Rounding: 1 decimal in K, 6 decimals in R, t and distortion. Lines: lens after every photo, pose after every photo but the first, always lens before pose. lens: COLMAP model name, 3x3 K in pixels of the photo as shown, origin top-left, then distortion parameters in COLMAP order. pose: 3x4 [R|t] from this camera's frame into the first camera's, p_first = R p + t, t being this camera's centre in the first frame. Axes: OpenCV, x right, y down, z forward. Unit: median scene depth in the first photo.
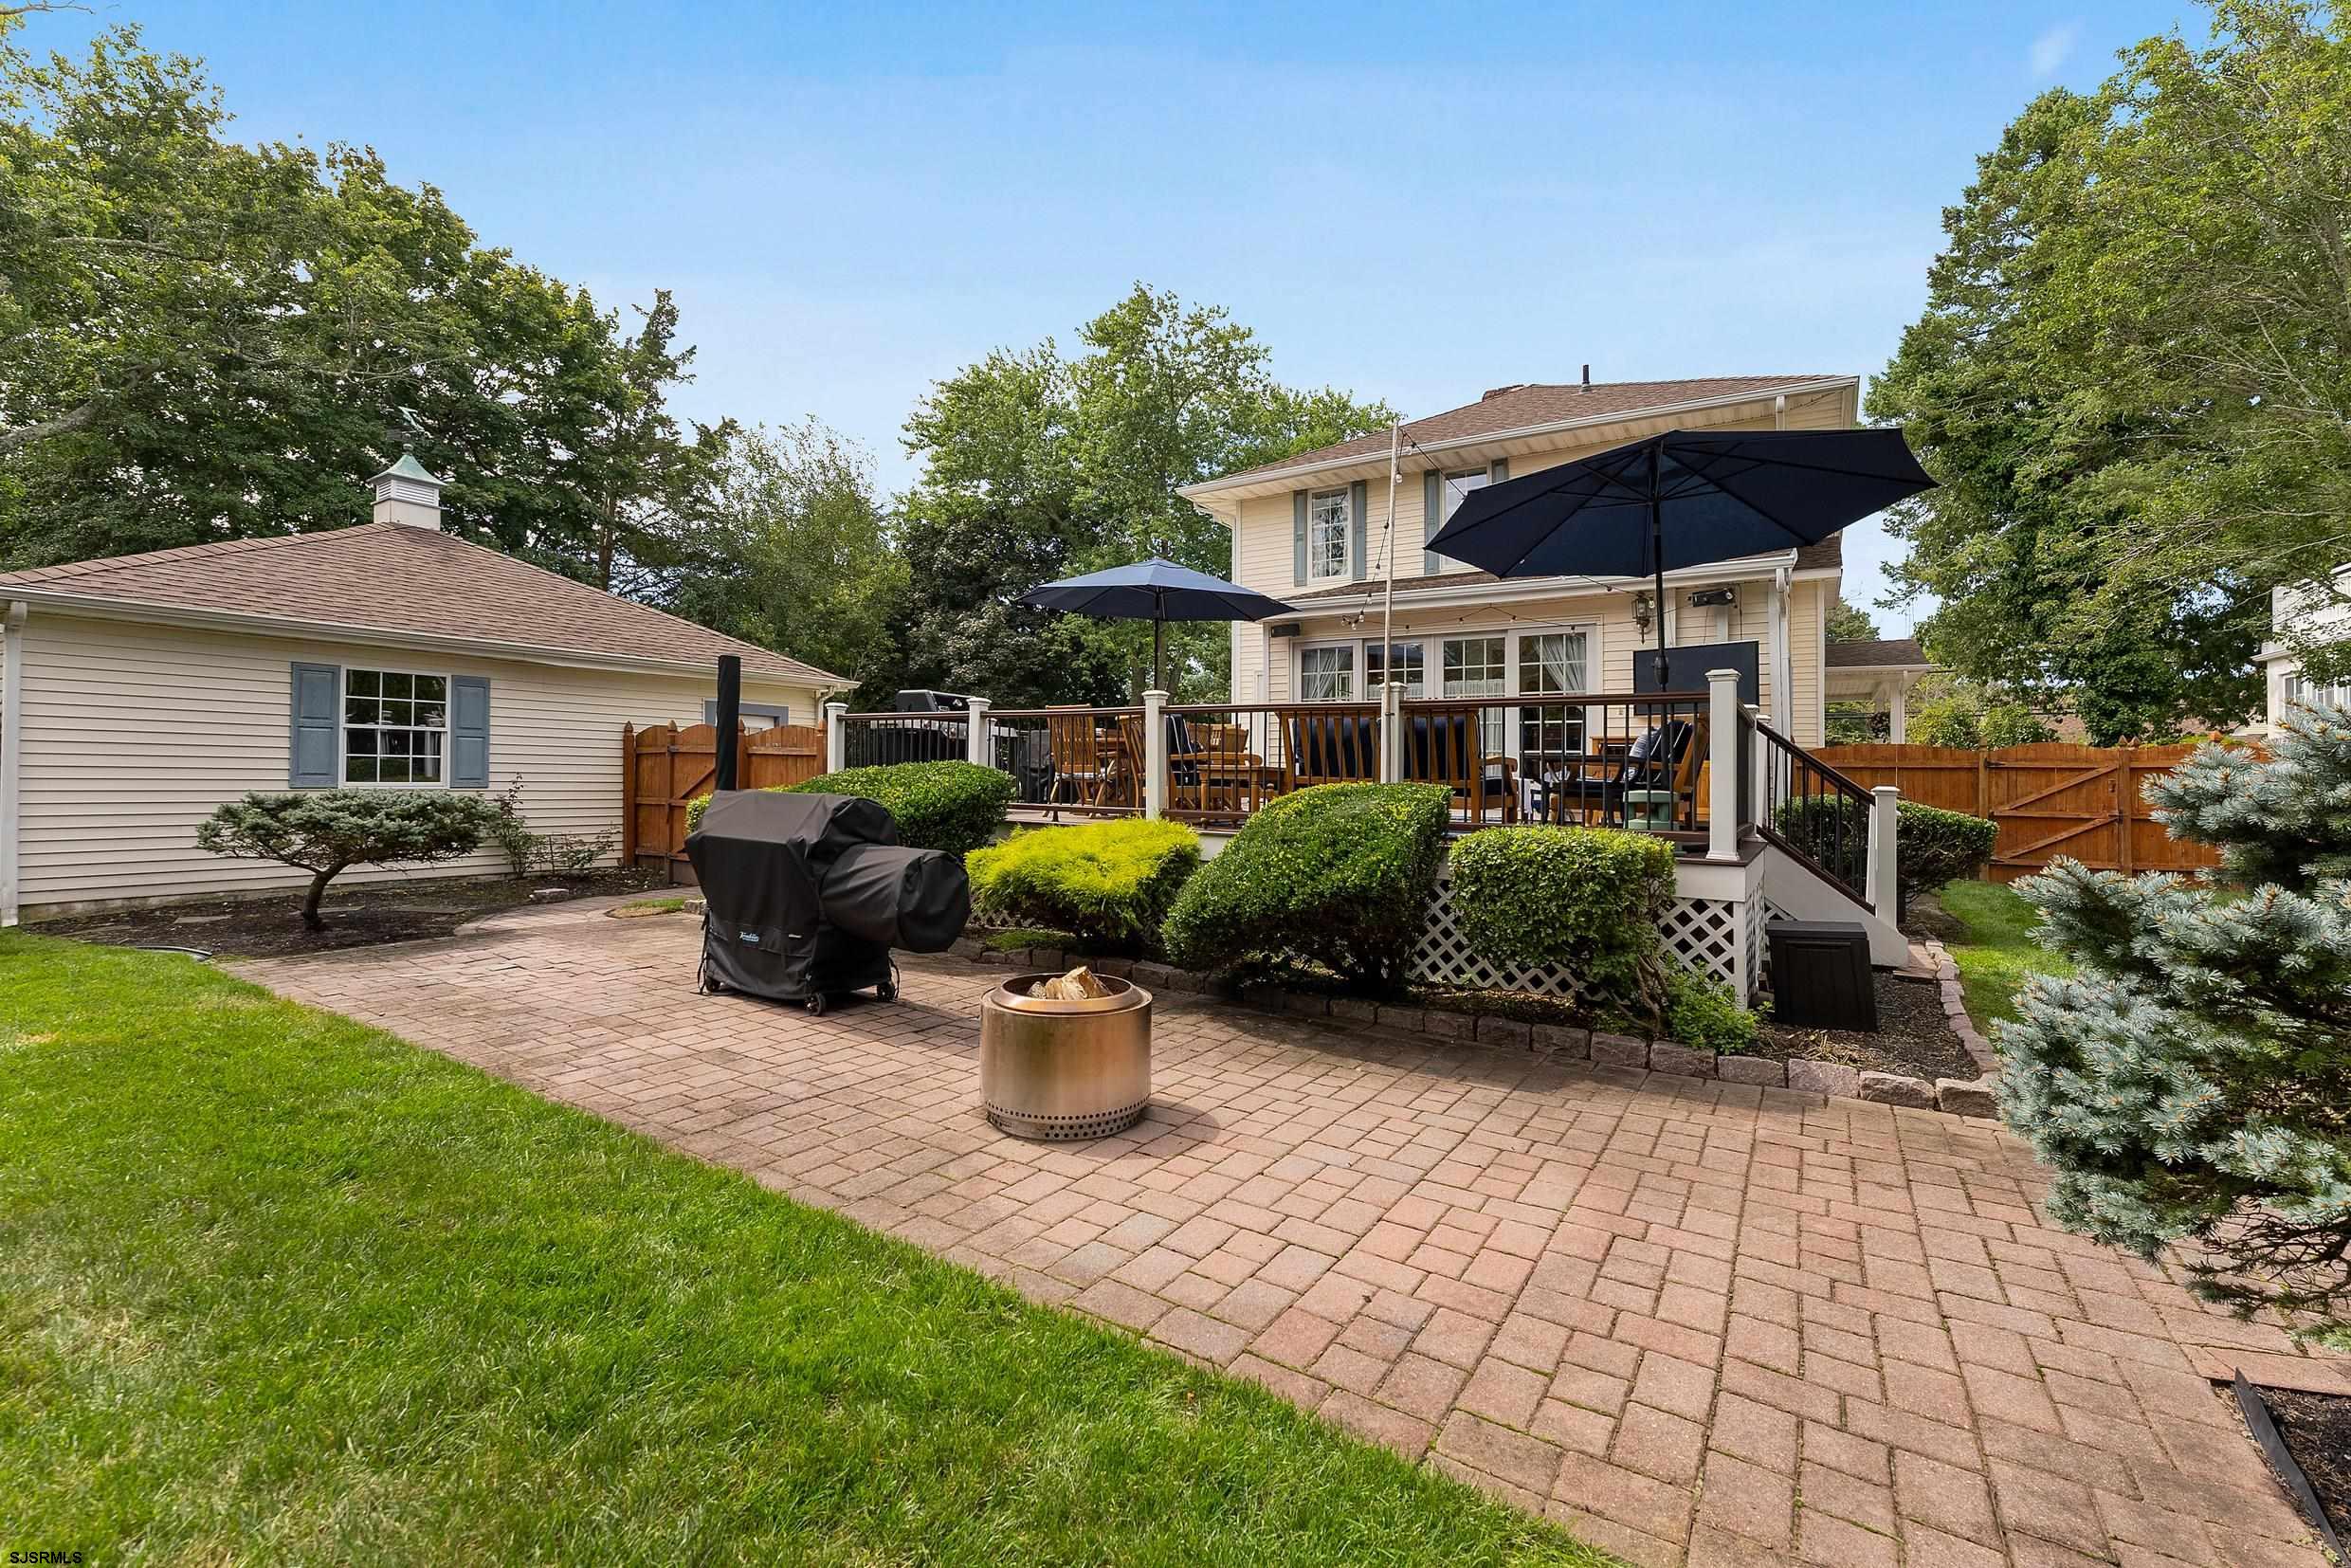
lens RADIAL K [[953.0, 0, 1175.1], [0, 953.0, 757.5], [0, 0, 1]] dist [0.003090, 0.000296]
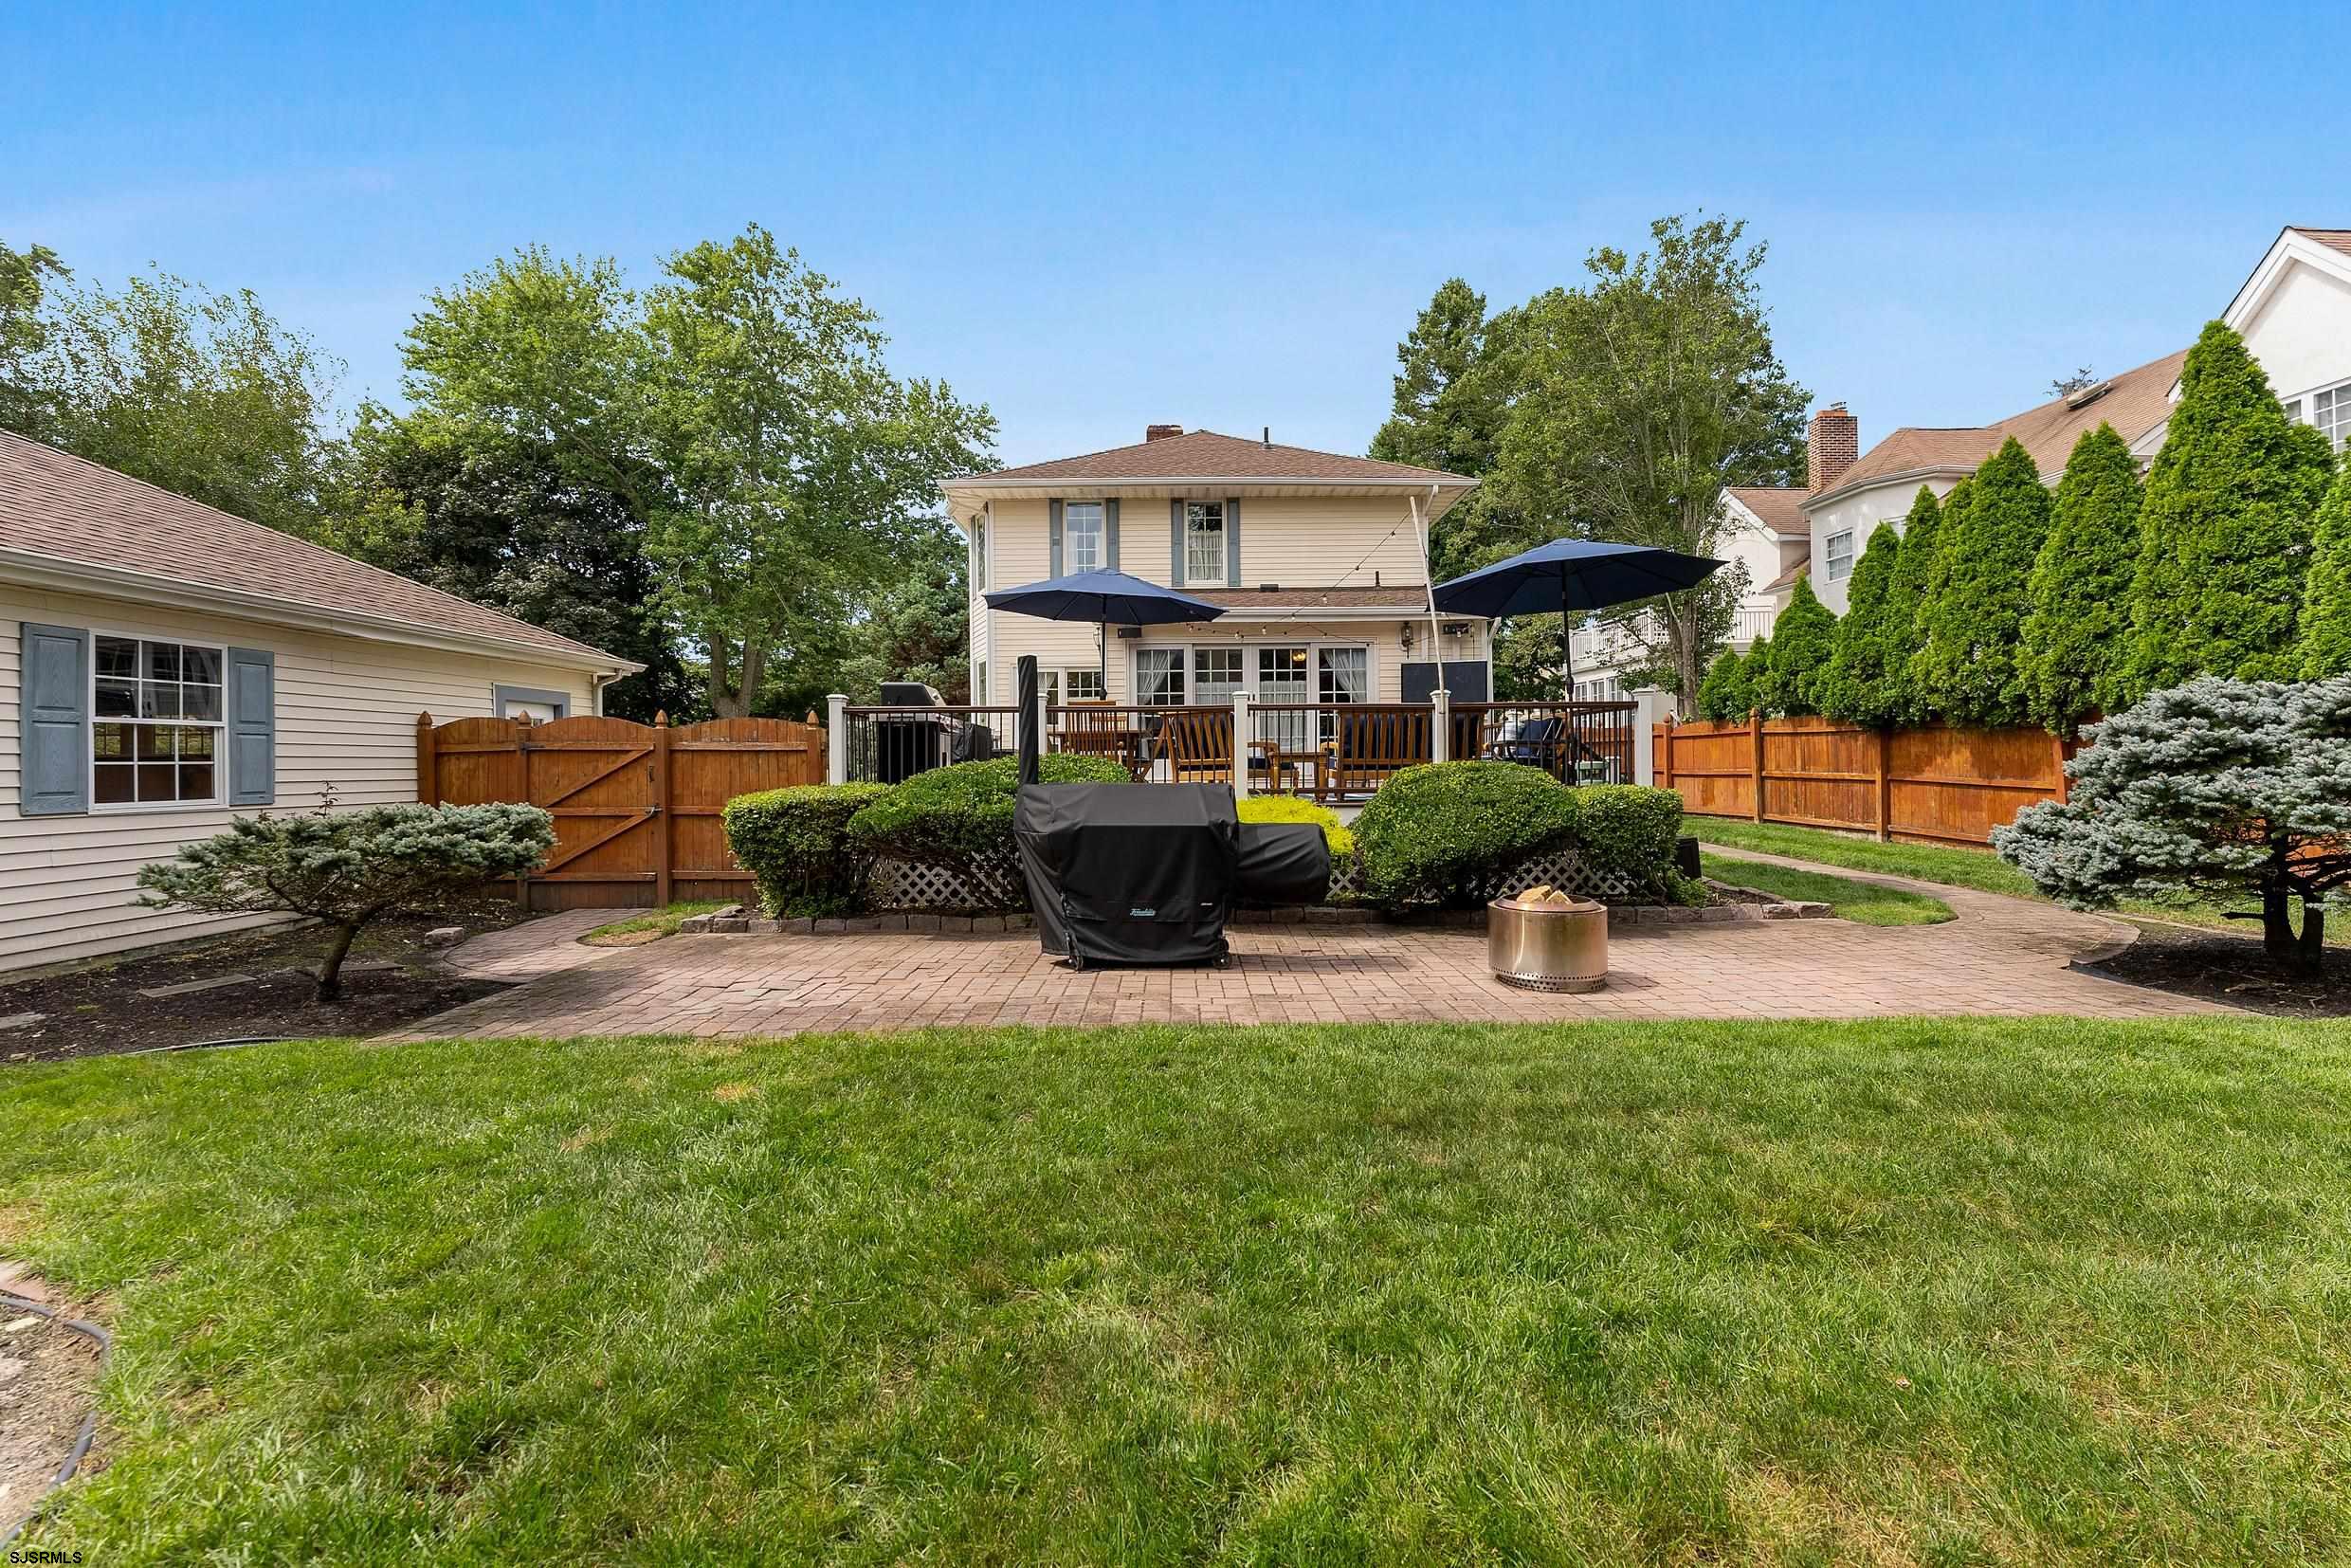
lens RADIAL K [[953.0, 0, 1175.1], [0, 953.0, 757.5], [0, 0, 1]] dist [0.003090, 0.000296]
pose [[0.836848, -0.022905, 0.546956, -0.514662], [0.013704, 0.999688, 0.020898, -0.008833], [-0.547264, -0.009993, 0.836900, 0.020343]]
